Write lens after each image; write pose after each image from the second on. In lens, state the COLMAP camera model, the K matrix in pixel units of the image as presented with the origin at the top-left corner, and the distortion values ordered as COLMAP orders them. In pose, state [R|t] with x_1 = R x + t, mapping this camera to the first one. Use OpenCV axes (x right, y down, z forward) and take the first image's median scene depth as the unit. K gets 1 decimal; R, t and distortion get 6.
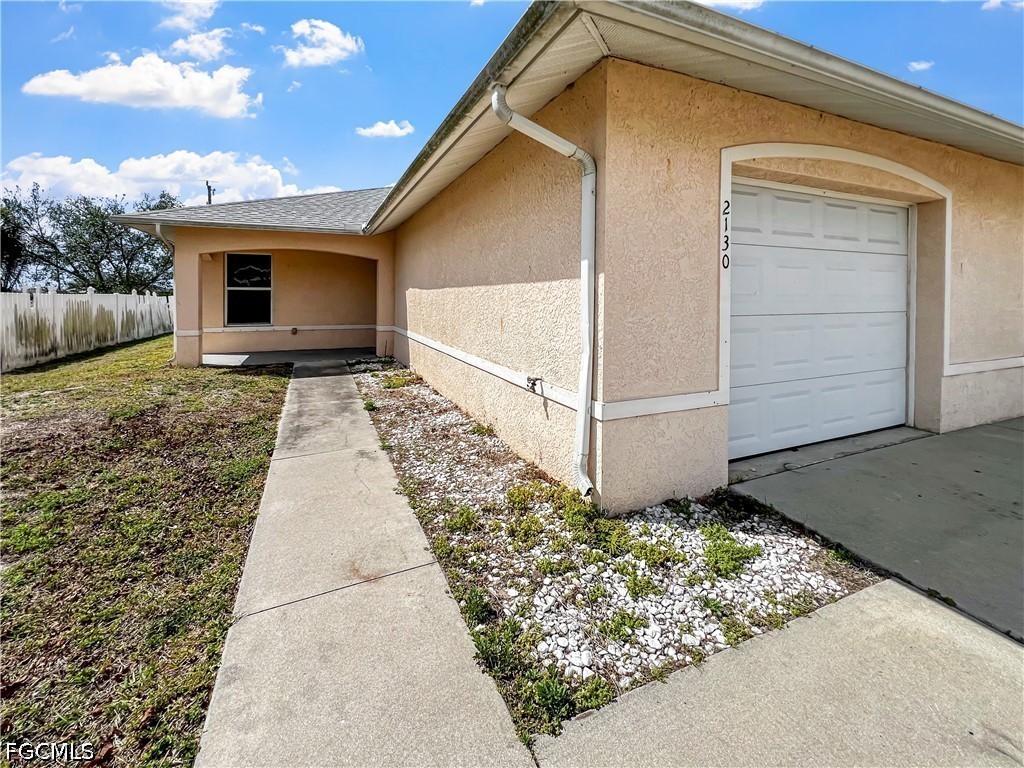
lens RADIAL K [[441.9, 0, 506.1], [0, 441.9, 301.7], [0, 0, 1]] dist [-0.001791, -0.000049]
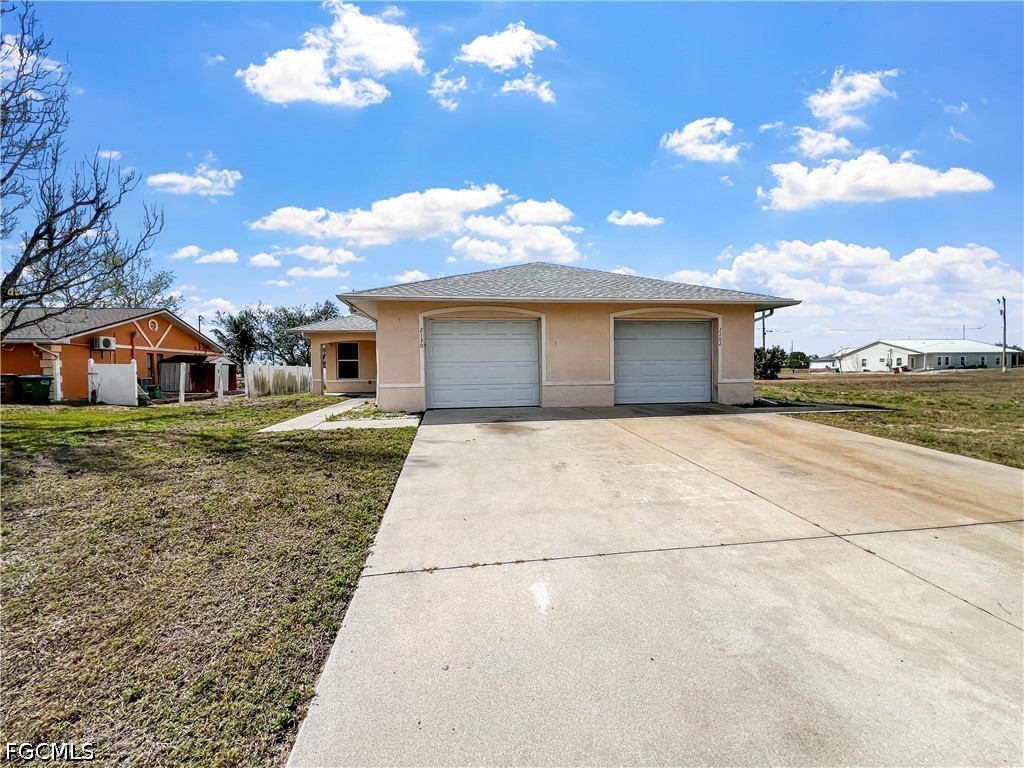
lens RADIAL K [[410.0, 0, 512.0], [0, 410.0, 384.0], [0, 0, 1]] dist [-0.000300, -0.000065]
pose [[0.964264, -0.005147, -0.264894, 1.242876], [0.011443, 0.999687, 0.022228, 0.089079], [0.264697, -0.024465, 0.964021, -1.173123]]
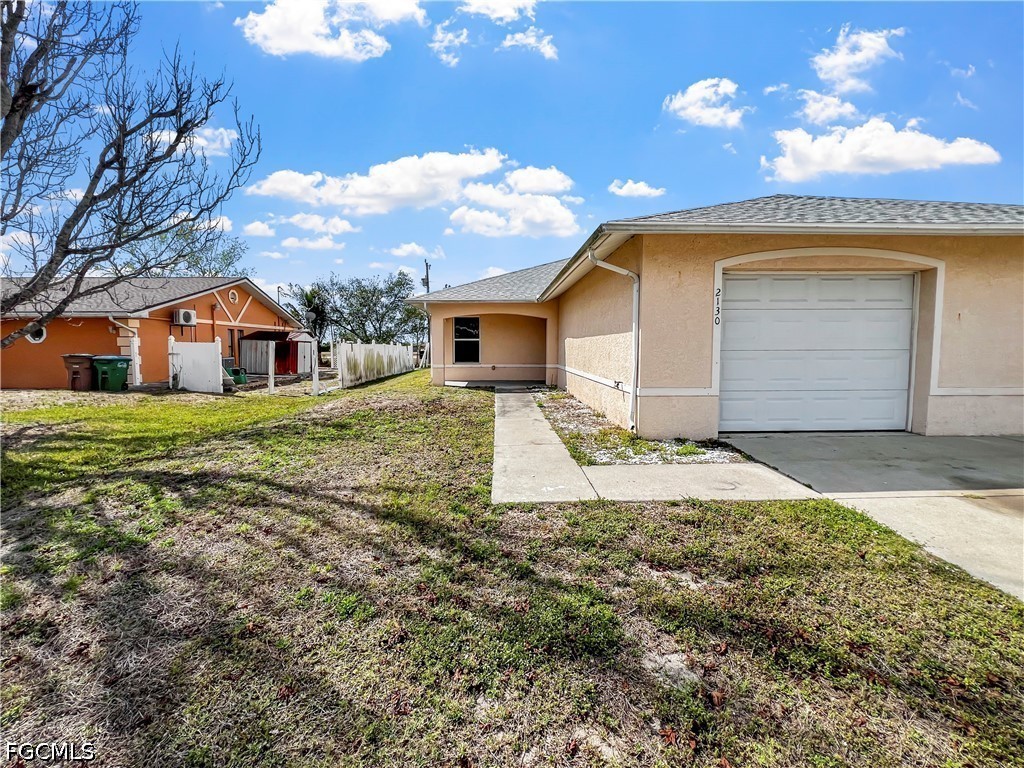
lens RADIAL K [[419.3, 0, 507.8], [0, 419.3, 374.9], [0, 0, 1]] dist [-0.001843, -0.000171]
pose [[0.926931, 0.020067, -0.374694, 0.207602], [0.000862, 0.998452, 0.055605, 0.025122], [0.375230, -0.051865, 0.925480, -0.626624]]
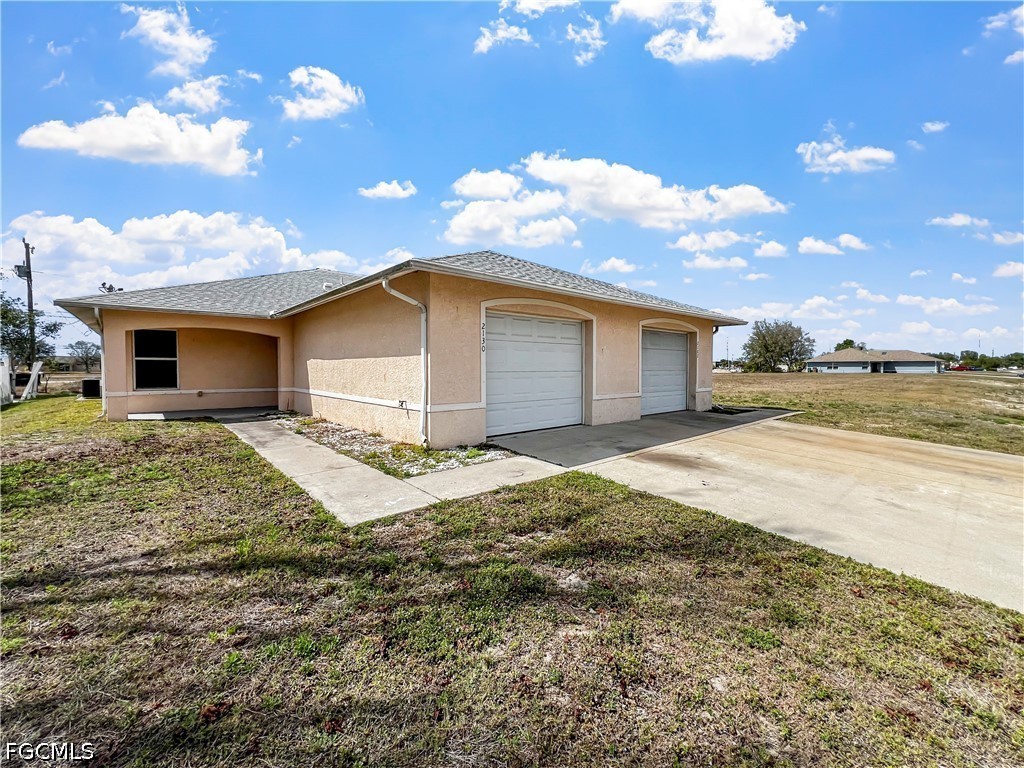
lens RADIAL K [[419.3, 0, 507.8], [0, 419.3, 374.9], [0, 0, 1]] dist [-0.001843, -0.000171]
pose [[0.953022, -0.007983, 0.302795, -0.043117], [0.006158, 0.999957, 0.006982, 0.023482], [-0.302837, -0.004789, 0.953030, -0.746033]]
